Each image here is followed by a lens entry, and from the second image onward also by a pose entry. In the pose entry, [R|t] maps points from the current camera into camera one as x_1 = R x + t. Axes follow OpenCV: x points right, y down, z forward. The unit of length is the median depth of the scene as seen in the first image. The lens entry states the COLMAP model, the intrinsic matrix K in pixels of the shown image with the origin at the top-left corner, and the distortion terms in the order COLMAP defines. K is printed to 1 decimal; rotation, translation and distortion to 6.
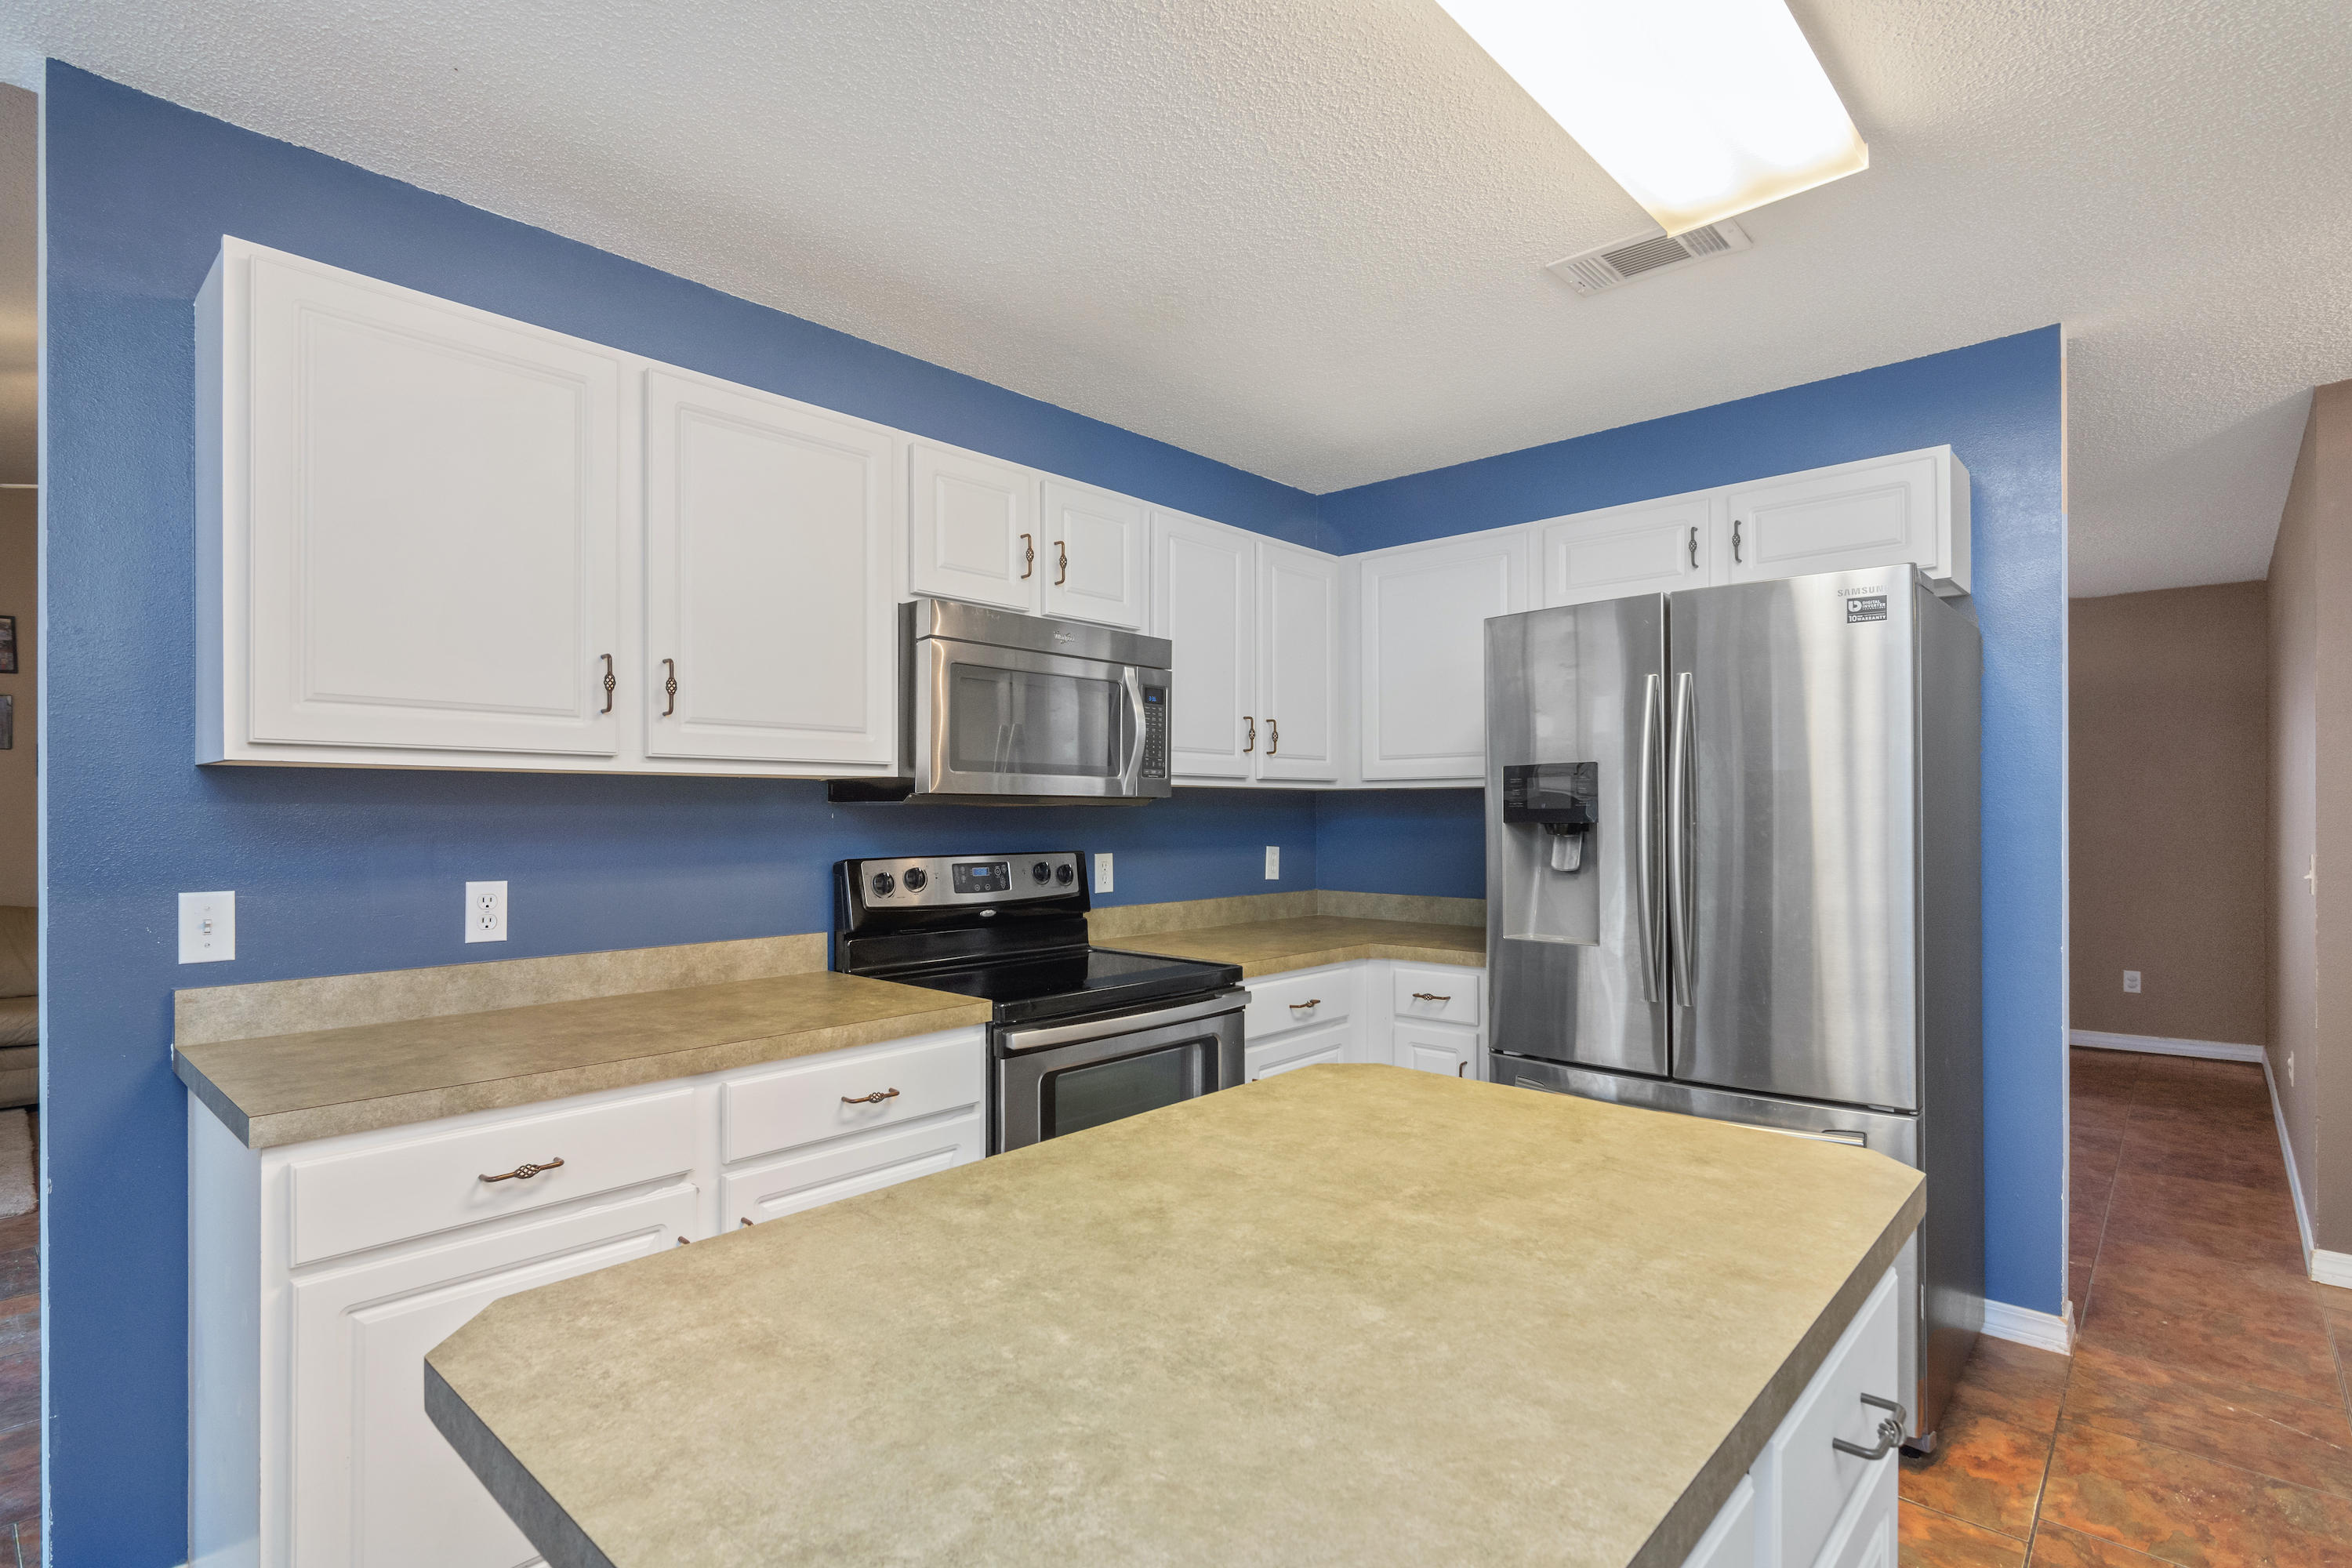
lens RADIAL K [[1090.0, 0, 1179.4], [0, 1090.0, 787.1], [0, 0, 1]] dist [-0.002400, 0.000079]
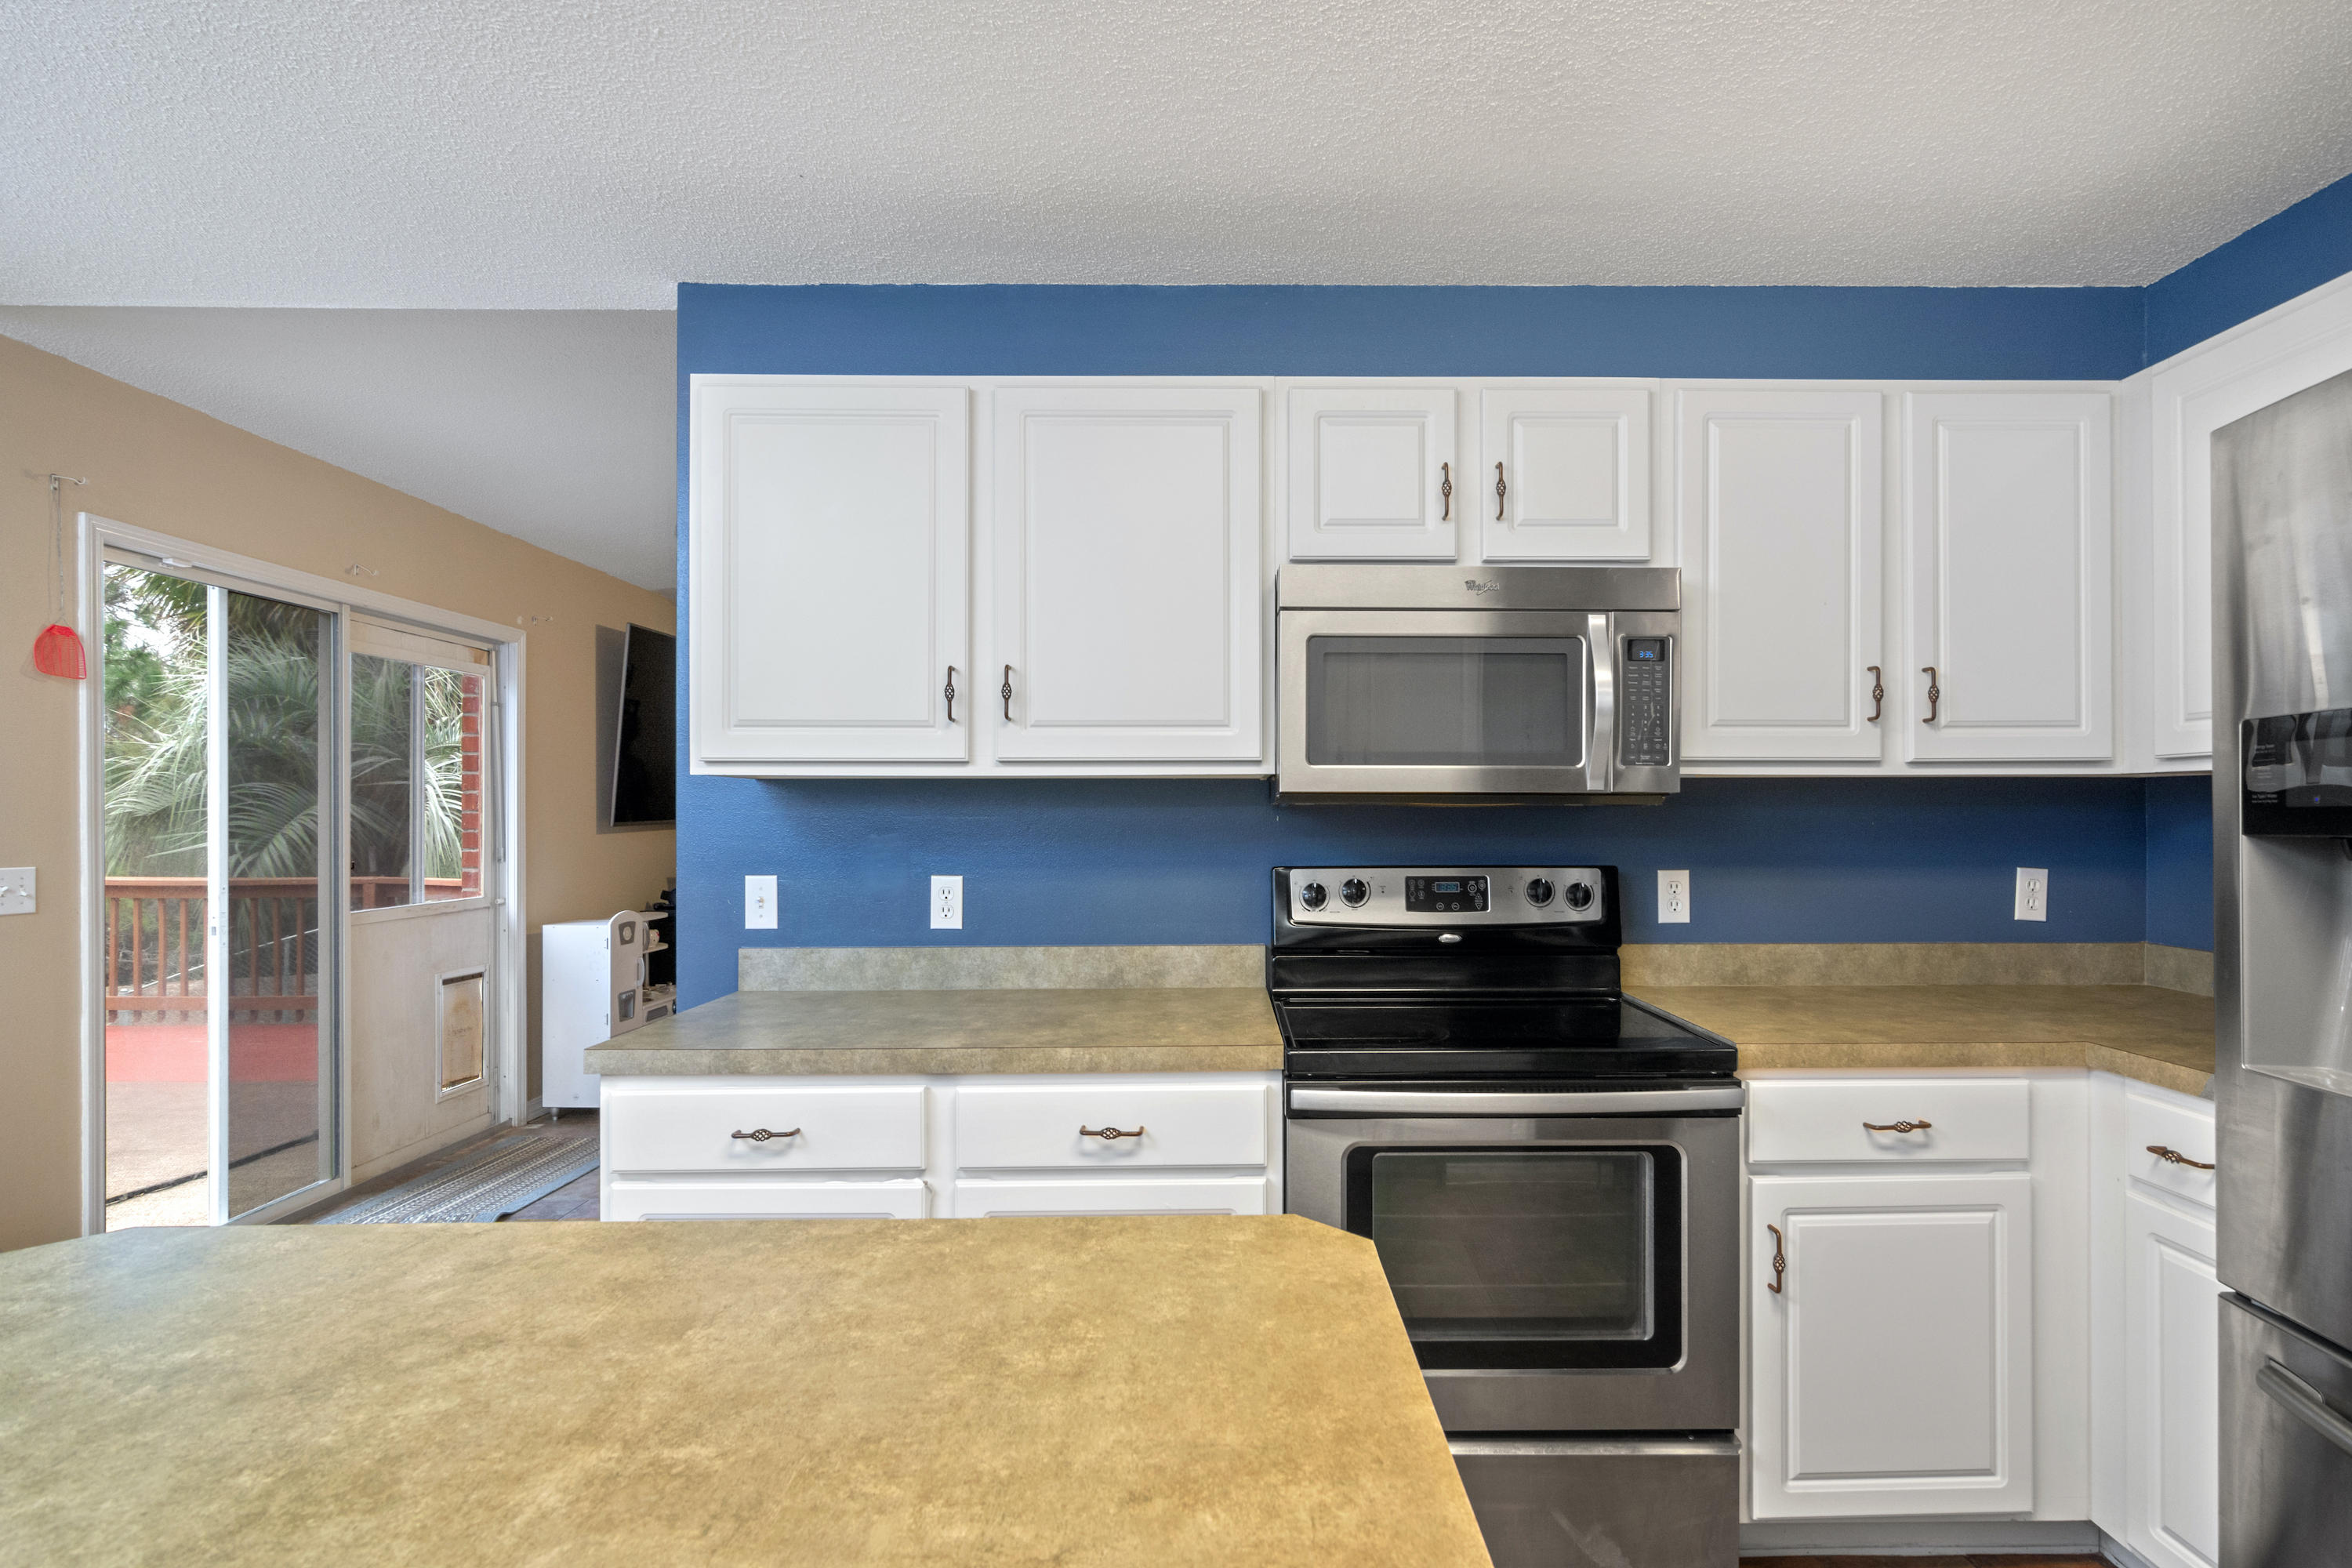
lens RADIAL K [[1144.8, 0, 1254.9], [0, 1144.8, 791.5], [0, 0, 1]] dist [-0.001756, 0.000738]
pose [[0.699693, -0.014857, -0.714289, 0.395737], [0.017258, 0.999844, -0.003891, 0.008113], [0.714235, -0.009605, 0.699840, 0.354754]]
